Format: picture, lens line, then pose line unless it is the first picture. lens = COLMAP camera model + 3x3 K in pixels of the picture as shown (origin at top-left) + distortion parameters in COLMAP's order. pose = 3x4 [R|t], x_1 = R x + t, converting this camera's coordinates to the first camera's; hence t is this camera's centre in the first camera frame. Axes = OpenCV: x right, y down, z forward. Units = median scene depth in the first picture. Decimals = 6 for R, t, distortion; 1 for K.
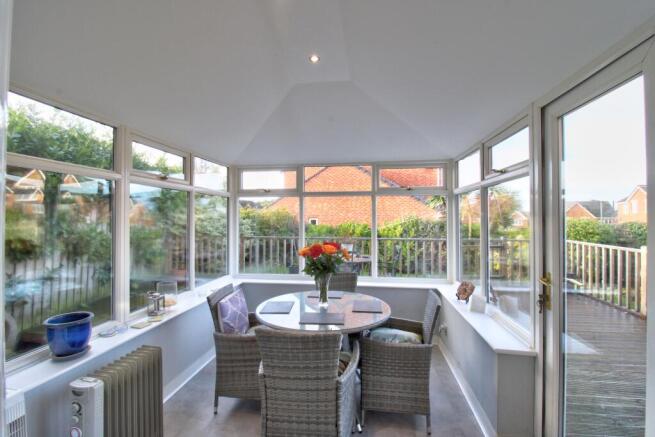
lens RADIAL K [[302.4, 0, 330.3], [0, 302.4, 216.5], [0, 0, 1]] dist [0.000421, 0.000019]
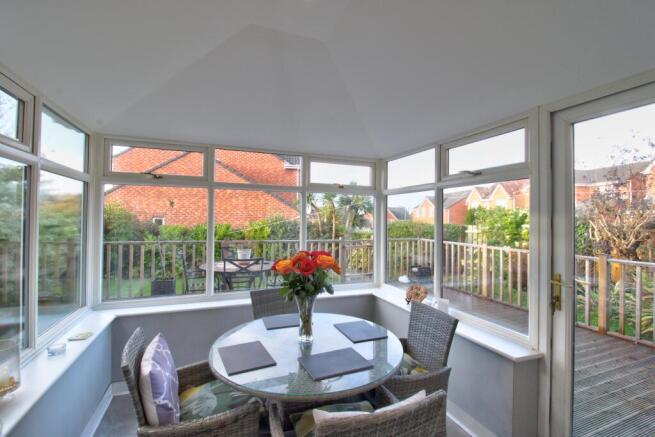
lens RADIAL K [[303.0, 0, 329.3], [0, 303.0, 214.3], [0, 0, 1]] dist [0.000883, -0.013007]
pose [[0.876034, 0.019736, 0.481846, -0.213386], [-0.015250, 0.999796, -0.013225, 0.004445], [-0.482009, 0.004237, 0.876156, 0.228099]]
